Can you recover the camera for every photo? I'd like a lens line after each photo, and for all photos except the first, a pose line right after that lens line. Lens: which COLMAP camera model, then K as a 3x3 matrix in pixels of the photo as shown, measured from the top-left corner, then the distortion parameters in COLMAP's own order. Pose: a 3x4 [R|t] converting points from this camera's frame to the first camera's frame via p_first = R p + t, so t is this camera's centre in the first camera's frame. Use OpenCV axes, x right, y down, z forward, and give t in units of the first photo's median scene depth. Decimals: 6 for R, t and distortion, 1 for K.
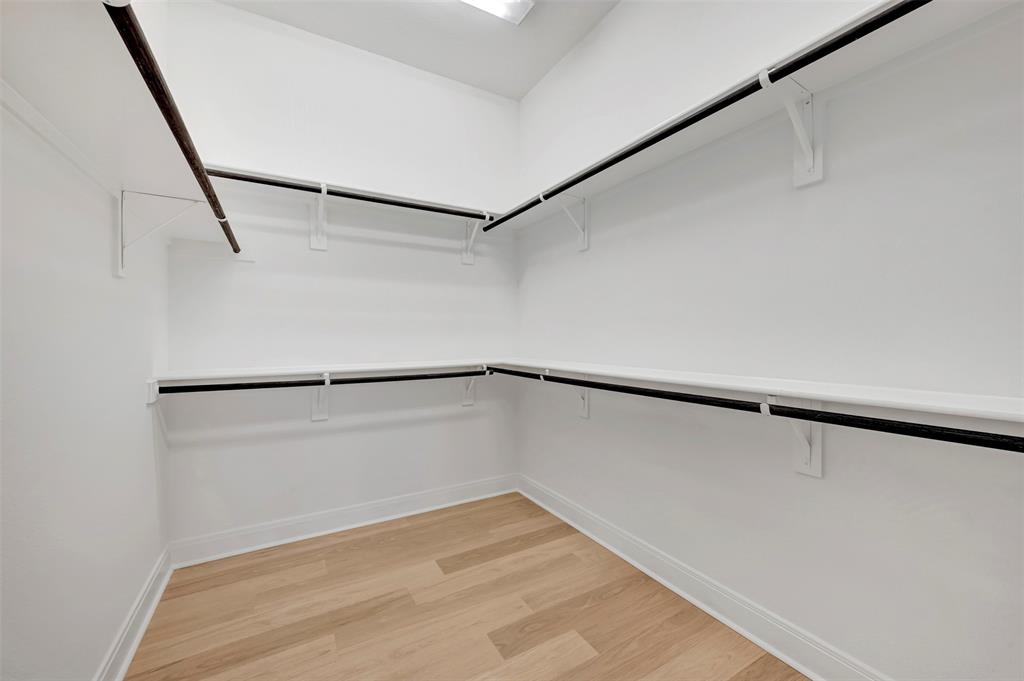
lens RADIAL K [[405.8, 0, 515.7], [0, 405.8, 338.1], [0, 0, 1]] dist [-0.000140, -0.000096]
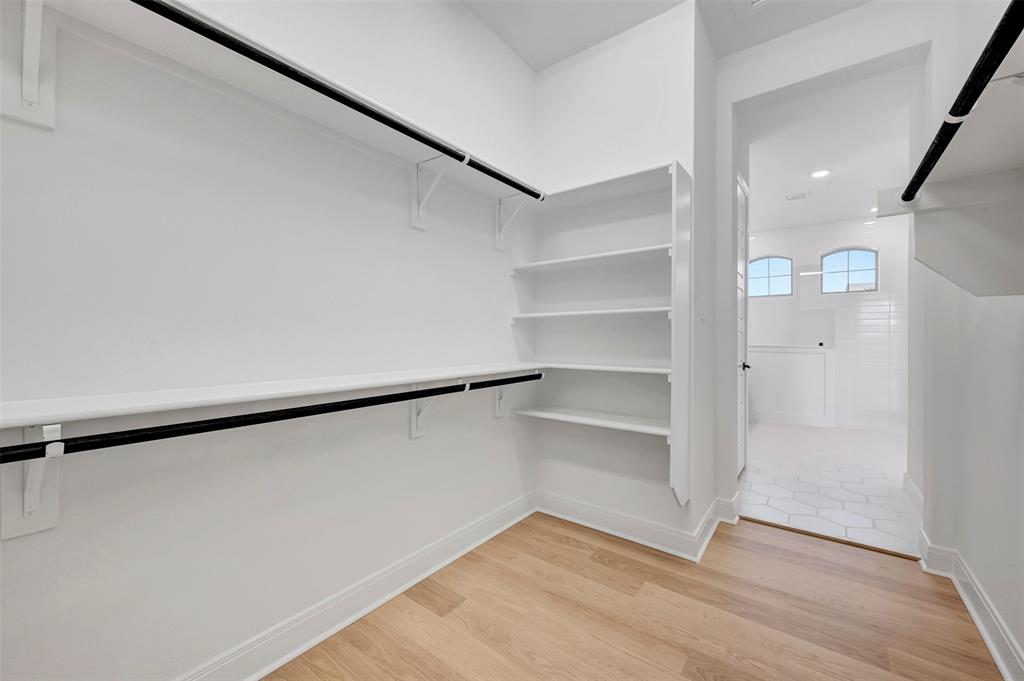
lens RADIAL K [[405.8, 0, 515.7], [0, 405.8, 338.1], [0, 0, 1]] dist [-0.000140, -0.000096]
pose [[-0.387377, 0.006647, 0.921897, -0.630974], [0.001758, 0.999978, -0.006471, 0.008170], [-0.921920, -0.000886, -0.387380, 1.120721]]
